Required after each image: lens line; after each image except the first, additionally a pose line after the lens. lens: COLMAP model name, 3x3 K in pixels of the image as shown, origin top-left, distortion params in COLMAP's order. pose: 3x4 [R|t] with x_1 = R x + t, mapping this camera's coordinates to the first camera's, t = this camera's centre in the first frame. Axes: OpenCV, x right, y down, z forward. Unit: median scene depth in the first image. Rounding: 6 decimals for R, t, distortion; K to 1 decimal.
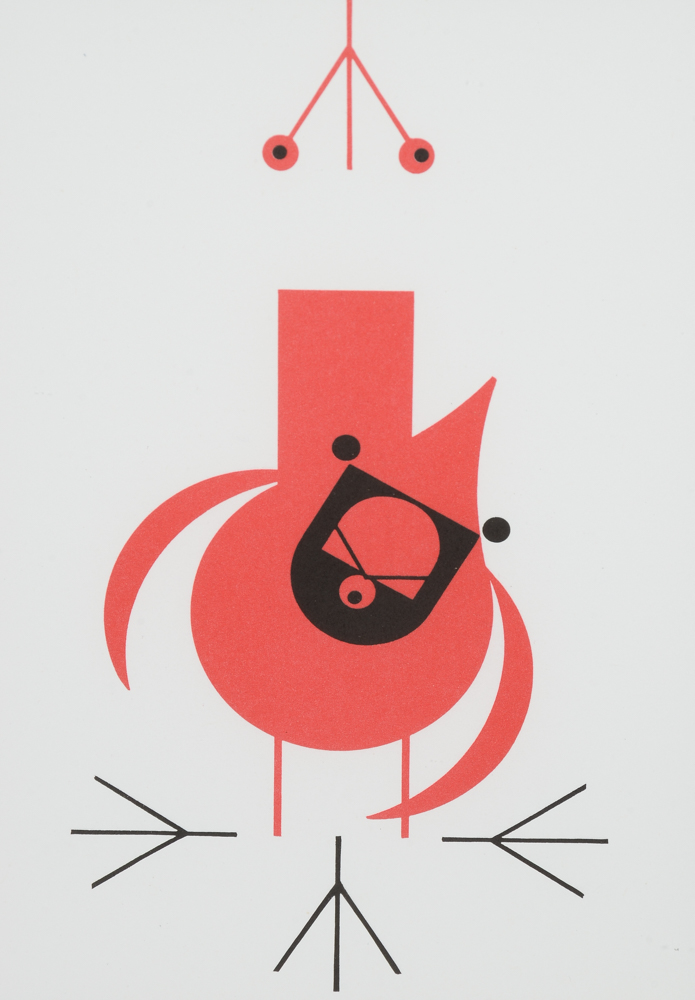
lens RADIAL K [[6637.0, 0, 341.3], [0, 6637.0, 501.7], [0, 0, 1]] dist [3.879753, 0.000000]
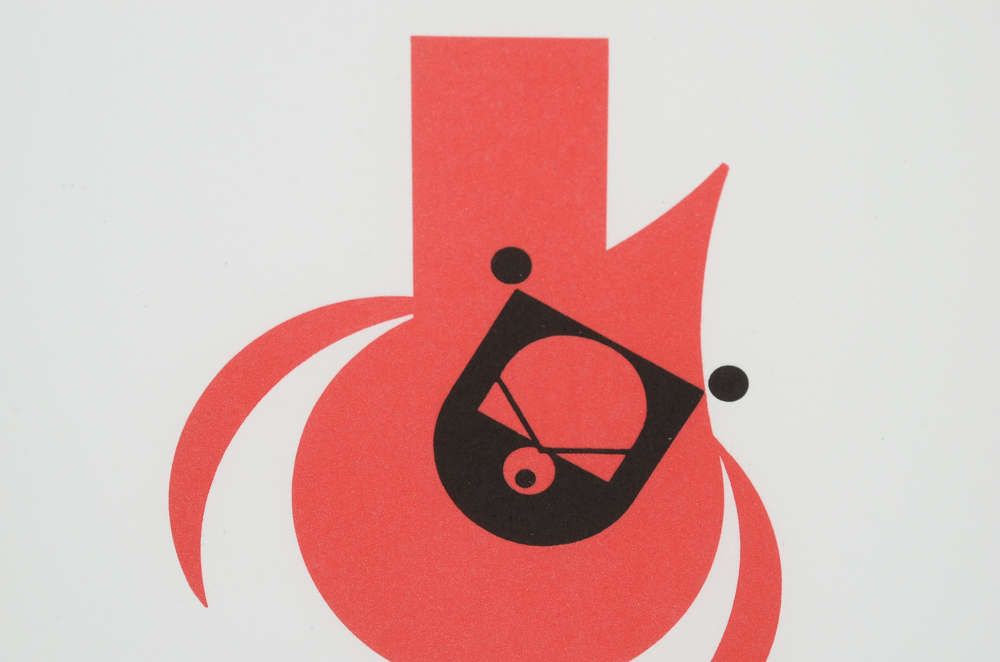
lens RADIAL K [[6531.1, 0, 495.8], [0, 6531.1, 334.4], [0, 0, 1]] dist [2.653684, 0.000000]
pose [[0.999903, 0.001340, -0.013857, 0.008472], [-0.001211, 0.999956, 0.009323, -0.007227], [0.013869, -0.009306, 0.999861, 0.314953]]
